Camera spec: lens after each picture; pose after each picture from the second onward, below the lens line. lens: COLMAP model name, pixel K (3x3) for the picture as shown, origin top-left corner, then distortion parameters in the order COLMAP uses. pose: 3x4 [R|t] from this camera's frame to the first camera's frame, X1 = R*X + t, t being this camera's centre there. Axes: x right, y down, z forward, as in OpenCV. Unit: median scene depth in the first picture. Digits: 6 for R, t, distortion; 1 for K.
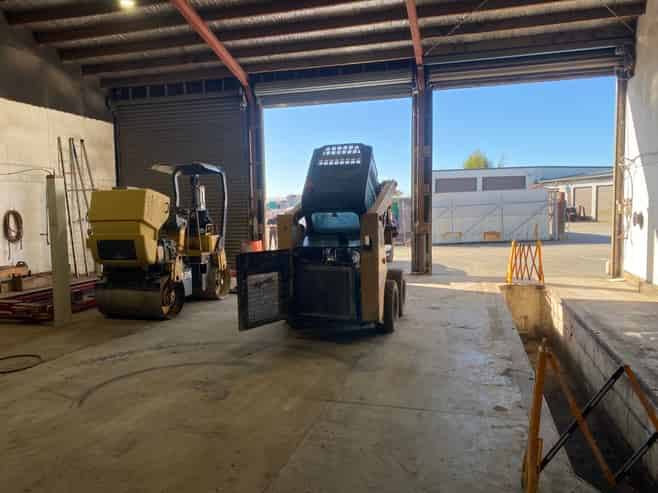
lens RADIAL K [[506.2, 0, 329.0], [0, 506.2, 246.5], [0, 0, 1]] dist [0.057449, -0.065794]
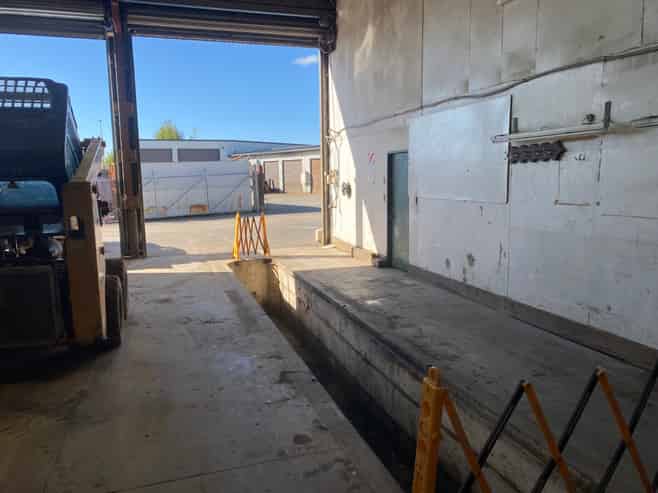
lens RADIAL K [[506.2, 0, 329.0], [0, 506.2, 246.5], [0, 0, 1]] dist [0.057449, -0.065794]
pose [[0.836507, -0.074412, 0.542880, -0.006858], [0.045599, 0.996753, 0.066362, -0.005306], [-0.546055, -0.030757, 0.837184, 0.130808]]
